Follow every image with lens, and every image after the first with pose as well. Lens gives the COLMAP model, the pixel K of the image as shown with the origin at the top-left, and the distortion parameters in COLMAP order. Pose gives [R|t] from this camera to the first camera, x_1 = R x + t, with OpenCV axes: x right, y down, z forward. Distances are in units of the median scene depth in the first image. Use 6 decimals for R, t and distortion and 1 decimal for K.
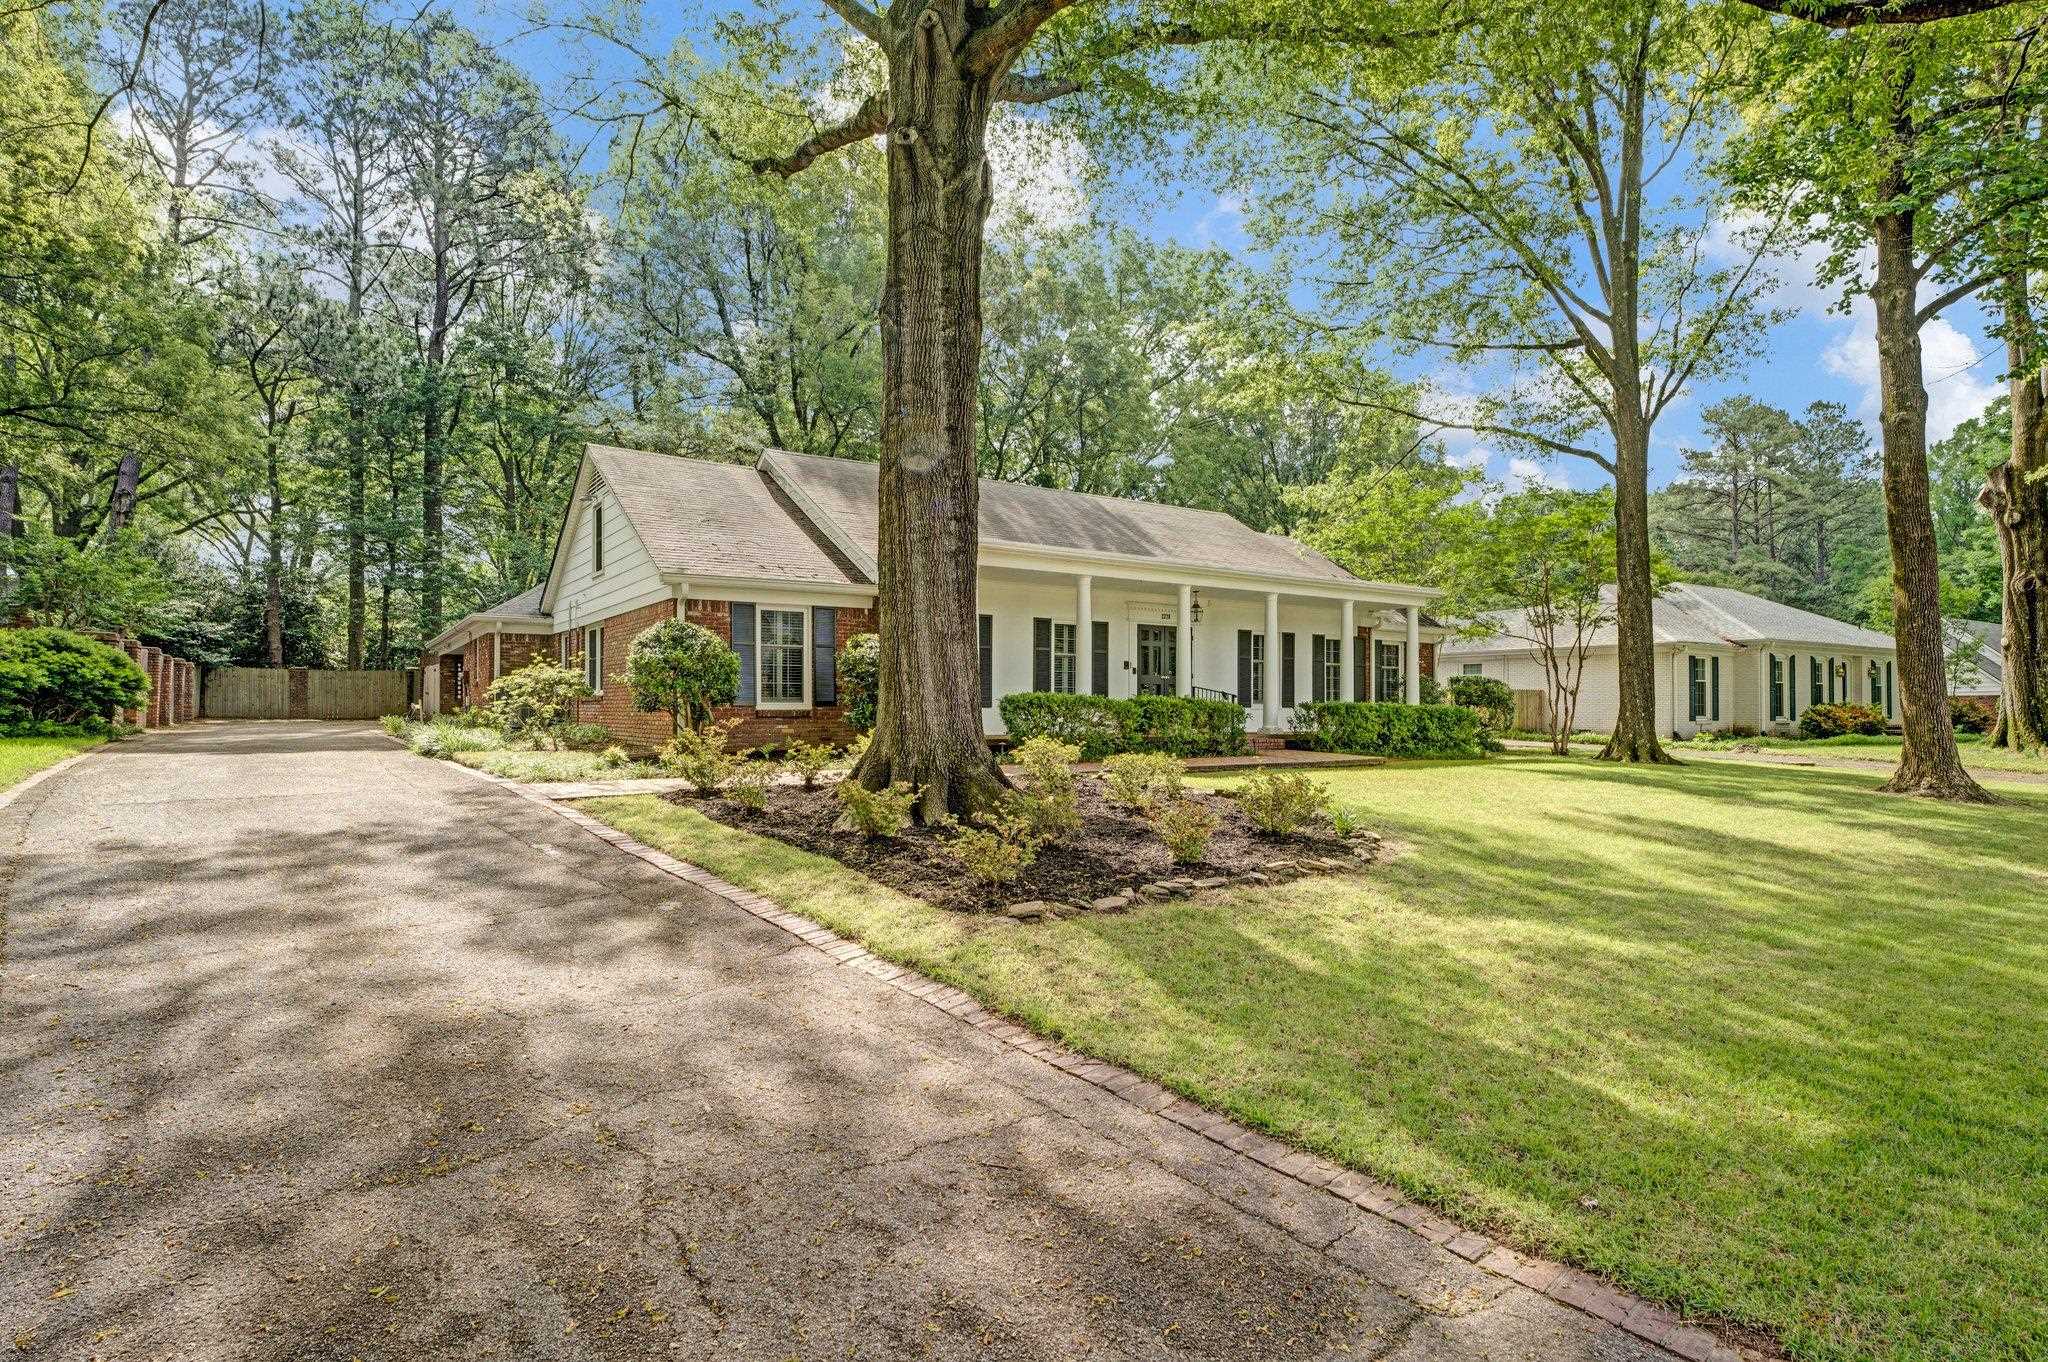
lens RADIAL K [[1035.2, 0, 1028.2], [0, 1035.2, 685.2], [0, 0, 1]] dist [-0.000345, 0.000782]
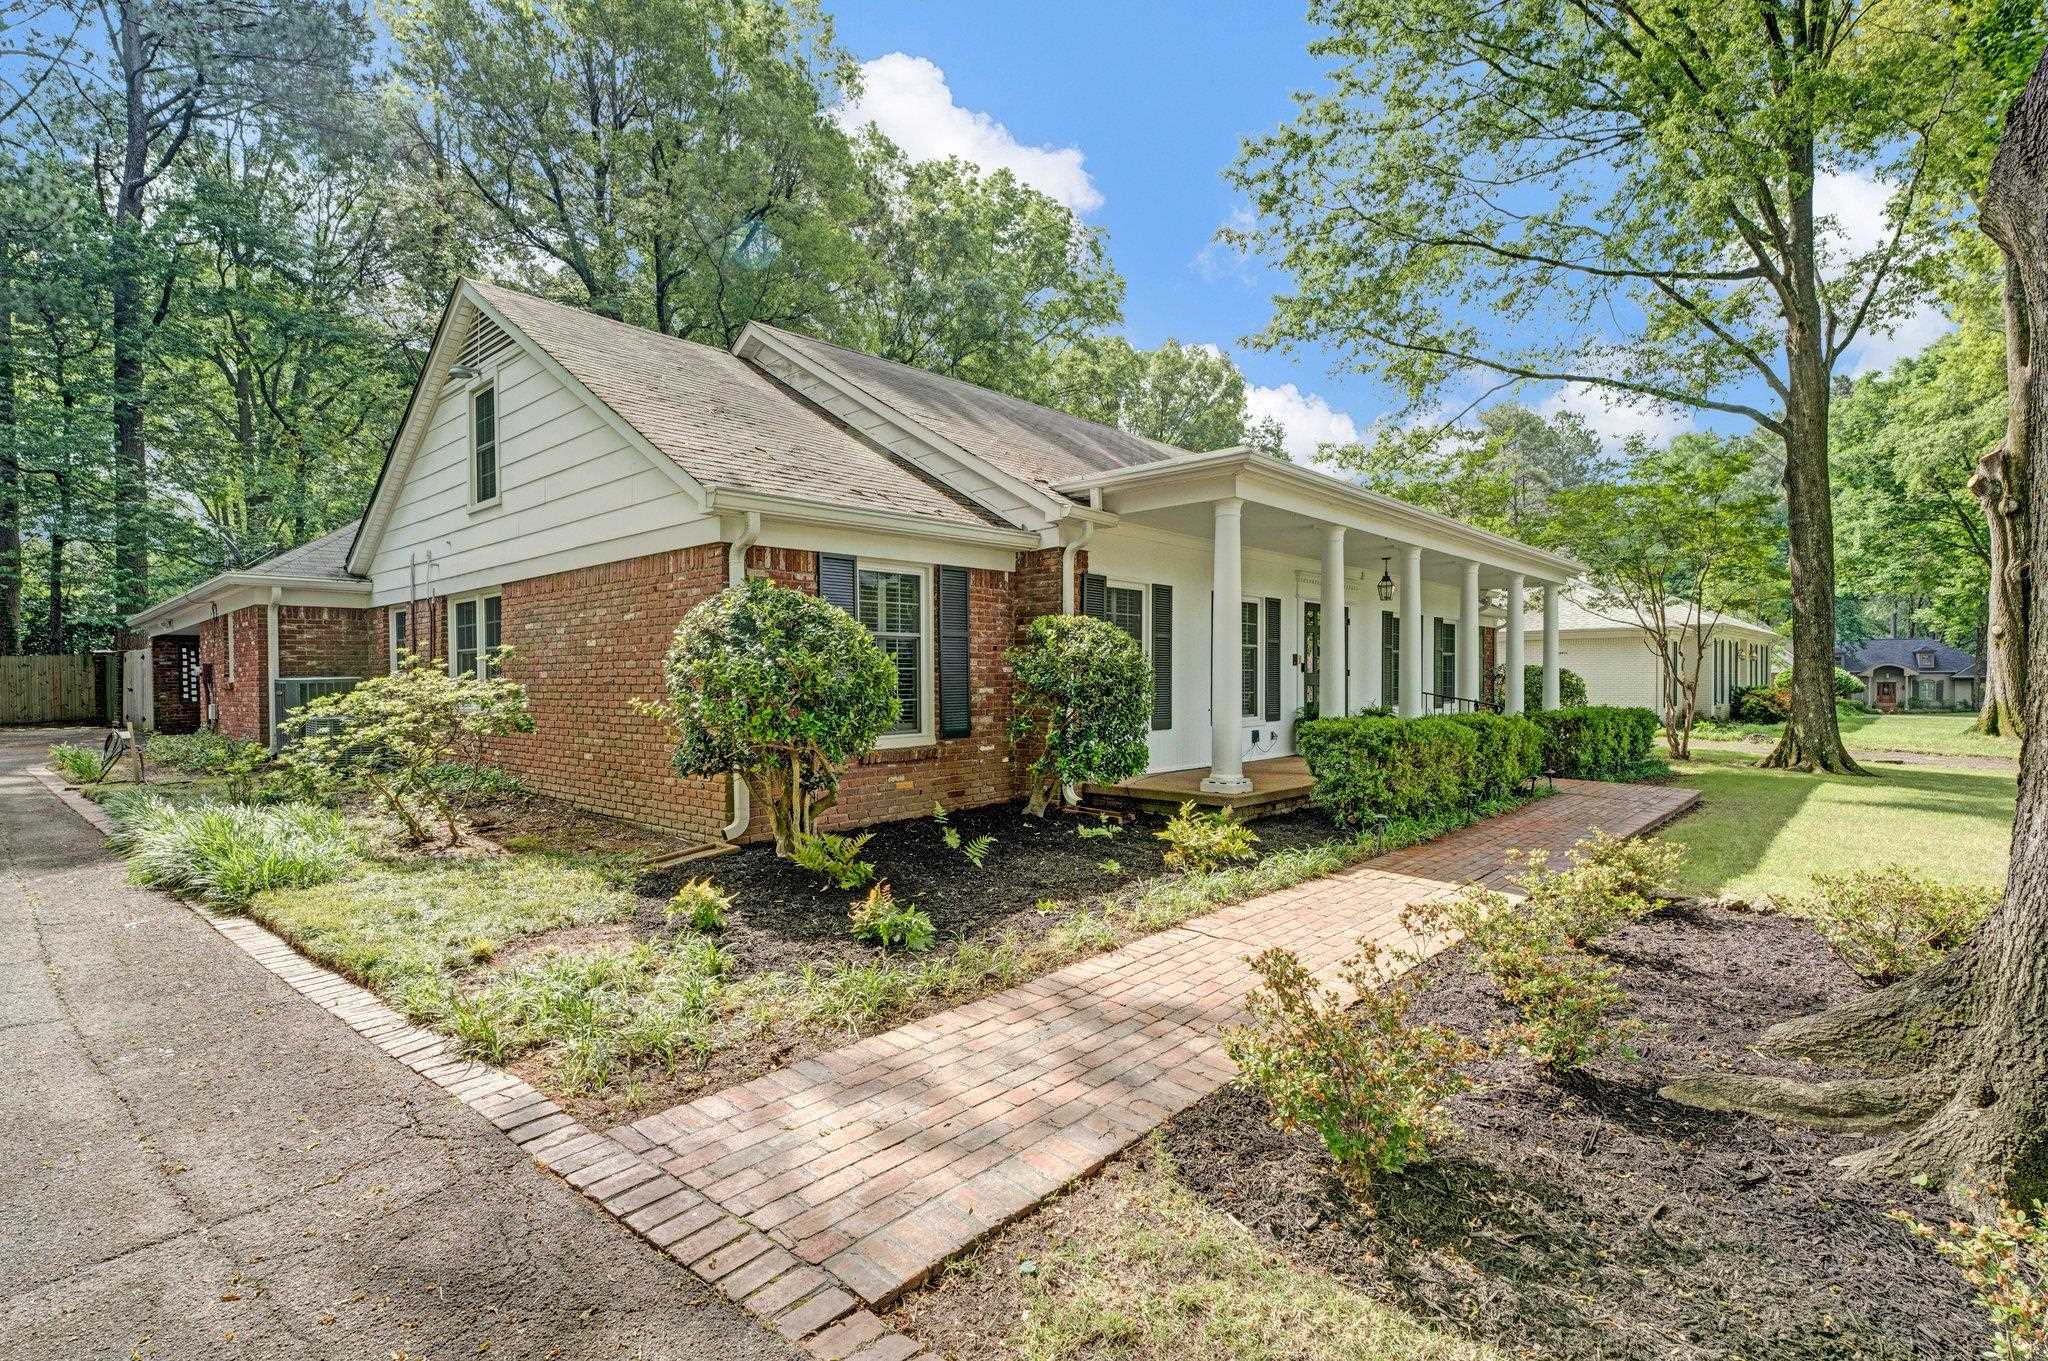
lens RADIAL K [[964.9, 0, 1016.8], [0, 964.9, 686.8], [0, 0, 1]] dist [-0.006231, -0.000394]
pose [[0.974061, -0.008480, 0.226128, -0.194182], [0.001709, 0.999545, 0.030119, -0.016877], [-0.226281, -0.028951, 0.973632, 0.316104]]
